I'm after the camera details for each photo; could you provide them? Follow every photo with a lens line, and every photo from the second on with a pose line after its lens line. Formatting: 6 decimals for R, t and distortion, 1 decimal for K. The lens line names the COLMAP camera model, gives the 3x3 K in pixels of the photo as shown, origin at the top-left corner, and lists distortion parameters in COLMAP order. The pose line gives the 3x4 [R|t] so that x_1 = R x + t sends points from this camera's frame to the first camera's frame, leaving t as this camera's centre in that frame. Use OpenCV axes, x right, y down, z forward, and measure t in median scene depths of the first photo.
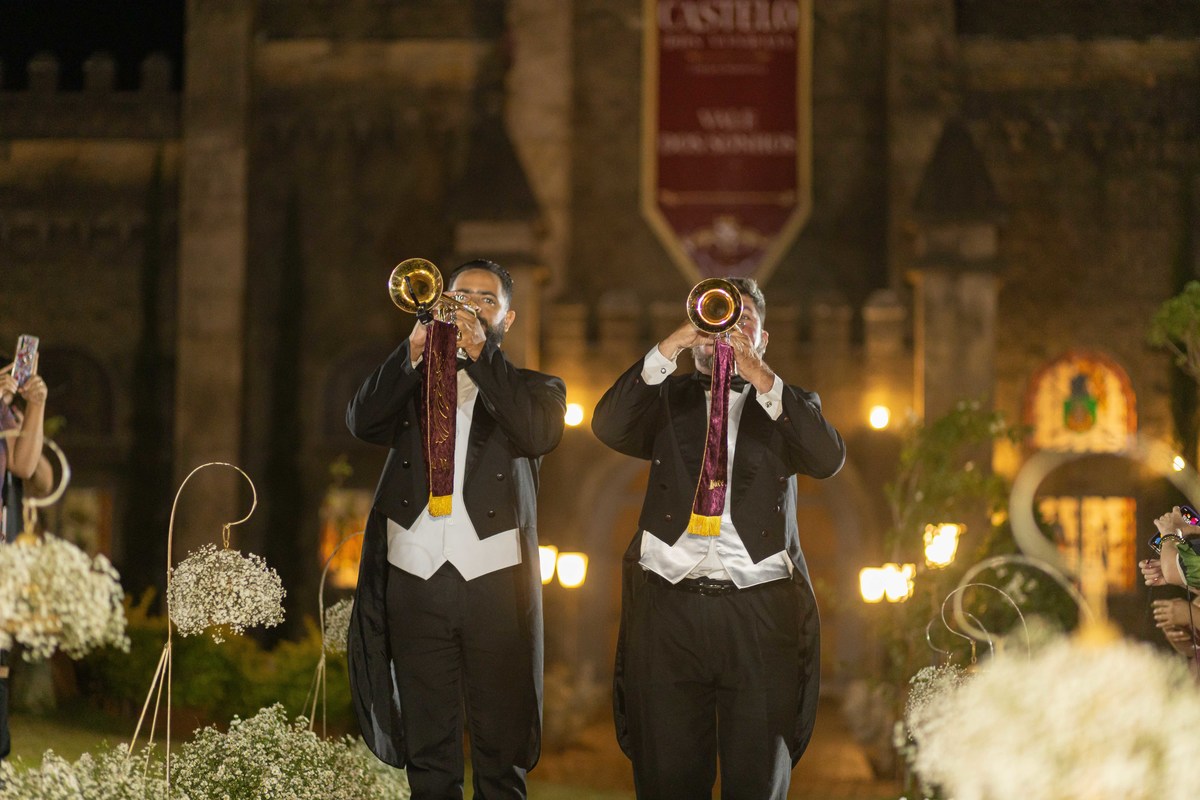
lens RADIAL K [[2896.9, 0, 601.9], [0, 2896.9, 398.0], [0, 0, 1]] dist [0.084487, 0.000000]
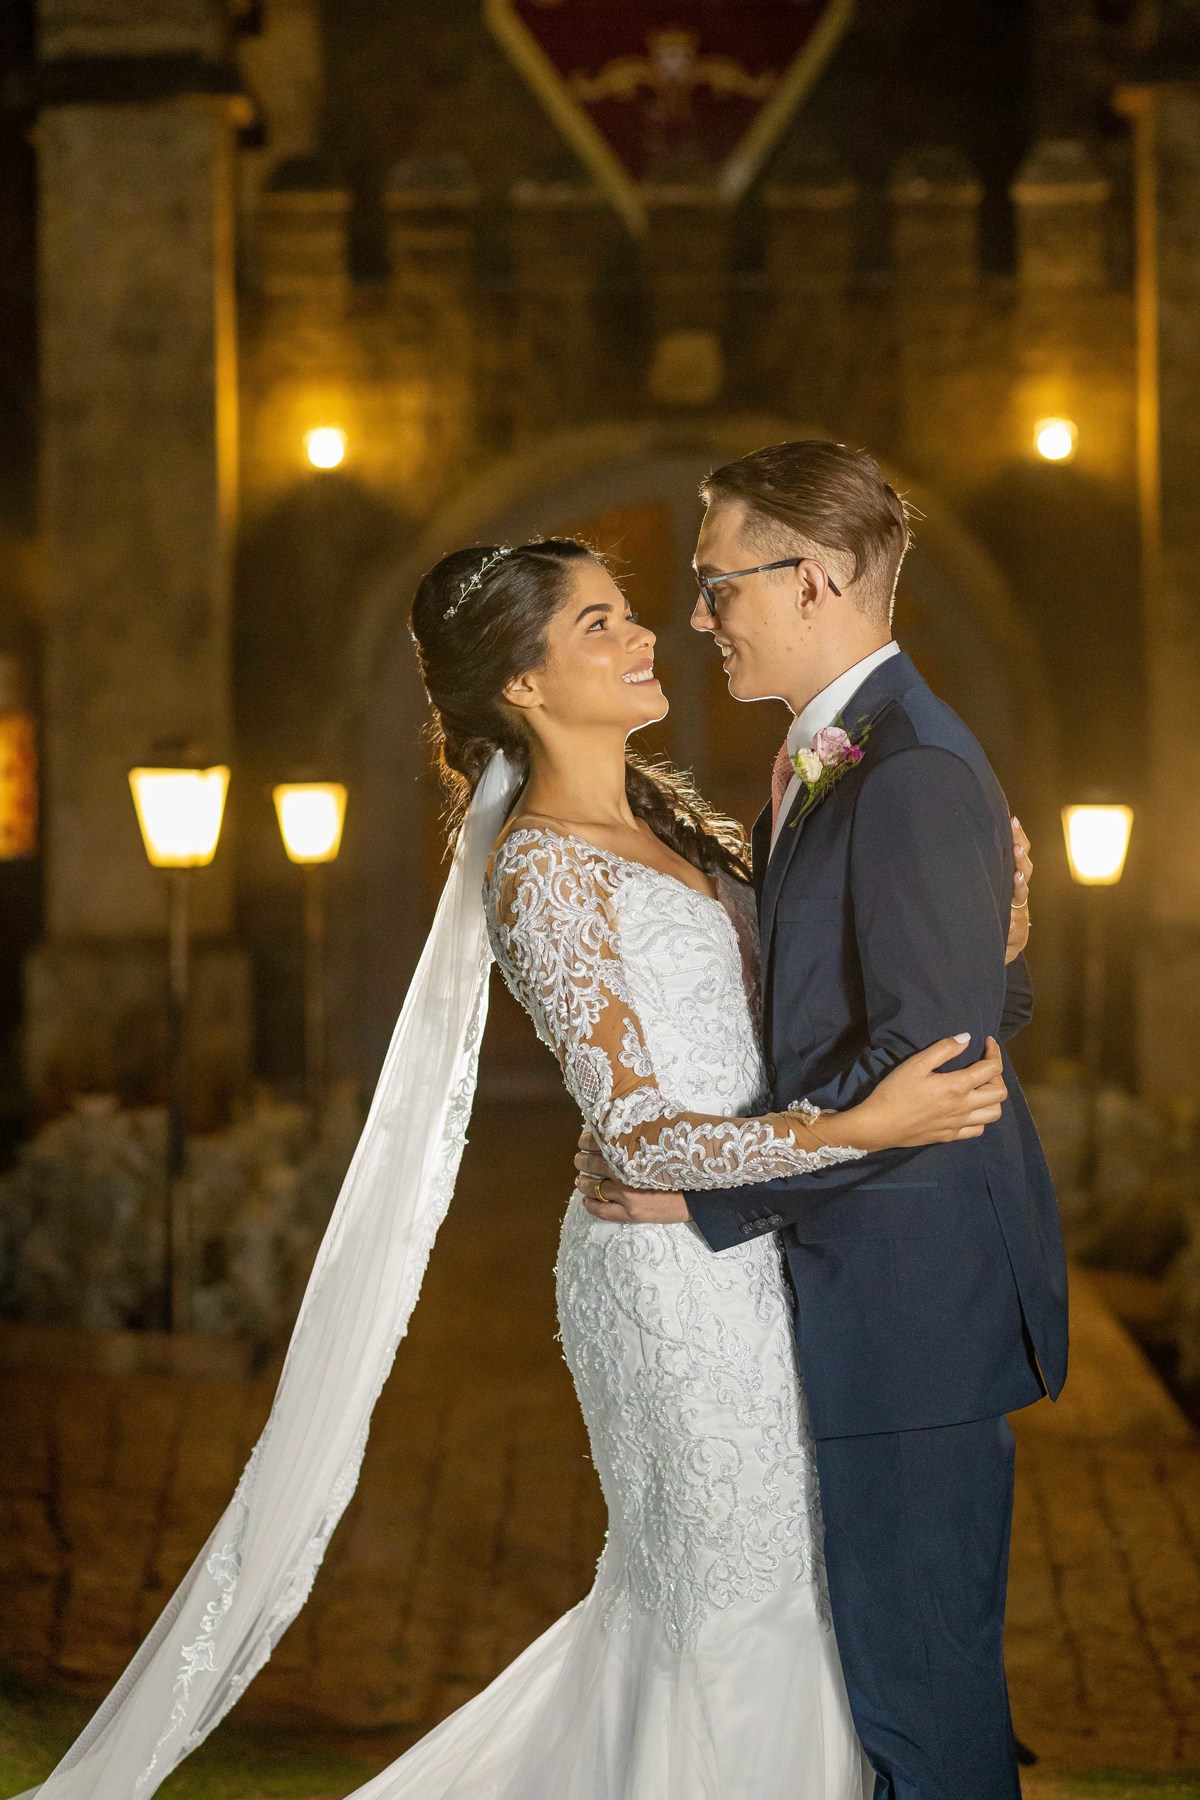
lens RADIAL K [[4345.4, 0, 596.8], [0, 4345.4, 903.0], [0, 0, 1]] dist [0.084487, 0.000000]
pose [[0.999153, -0.025639, 0.032194, 0.006080], [0.022921, 0.996358, 0.082133, 0.017076], [-0.034183, -0.081326, 0.996101, 0.308532]]
